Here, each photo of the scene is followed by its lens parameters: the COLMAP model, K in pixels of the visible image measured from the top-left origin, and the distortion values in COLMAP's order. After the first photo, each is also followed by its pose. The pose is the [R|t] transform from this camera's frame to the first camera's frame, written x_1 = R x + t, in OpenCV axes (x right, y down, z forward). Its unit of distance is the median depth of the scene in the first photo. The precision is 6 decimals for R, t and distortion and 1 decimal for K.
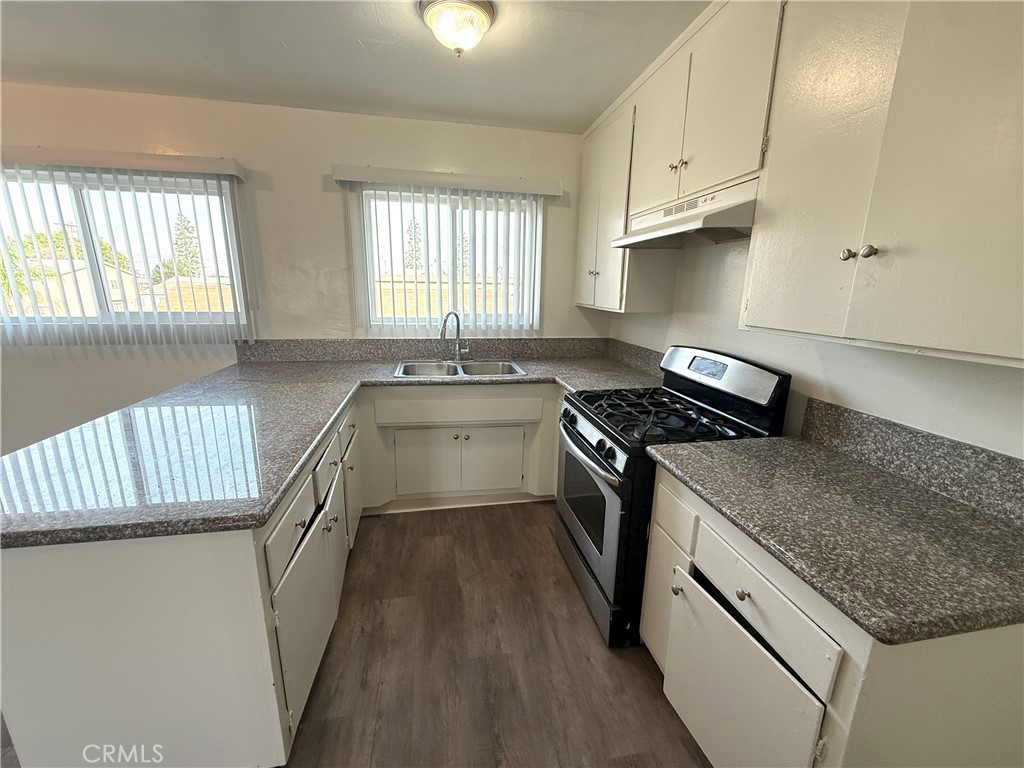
lens RADIAL K [[409.0, 0, 509.2], [0, 409.0, 385.9], [0, 0, 1]] dist [-0.000982, 0.000160]
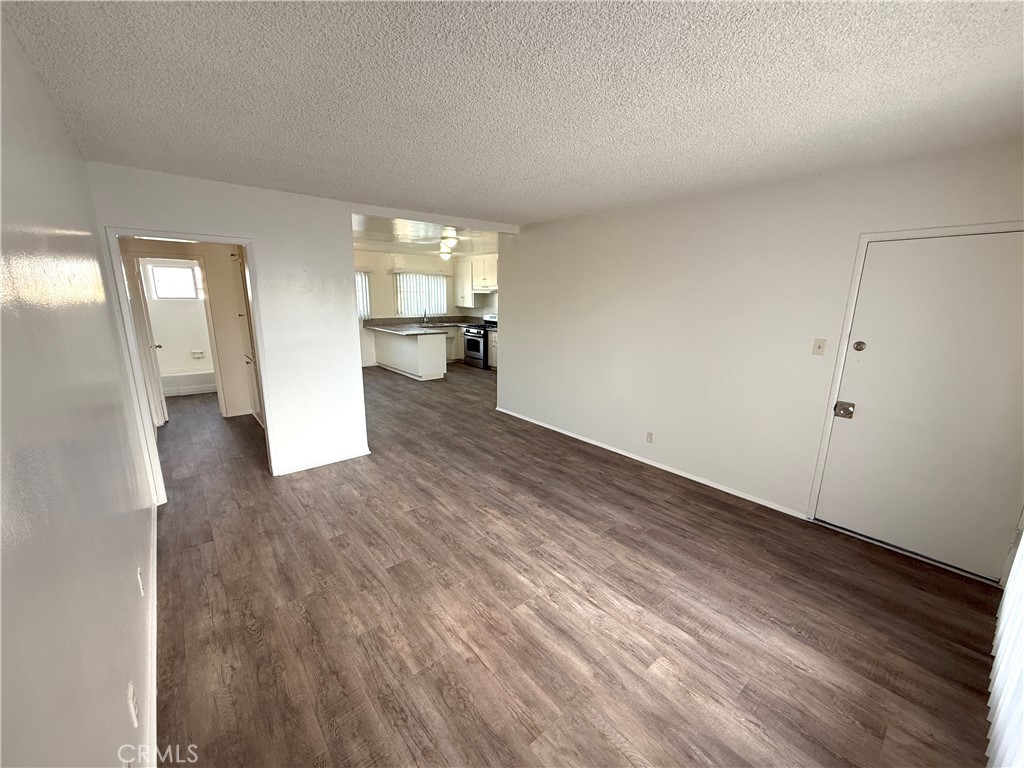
lens RADIAL K [[409.0, 0, 509.2], [0, 409.0, 385.9], [0, 0, 1]] dist [-0.000982, 0.000160]
pose [[0.869237, -0.116164, 0.480555, -1.355046], [0.118643, 0.992614, 0.025340, 0.499209], [-0.479949, 0.034988, 0.876598, -2.535919]]
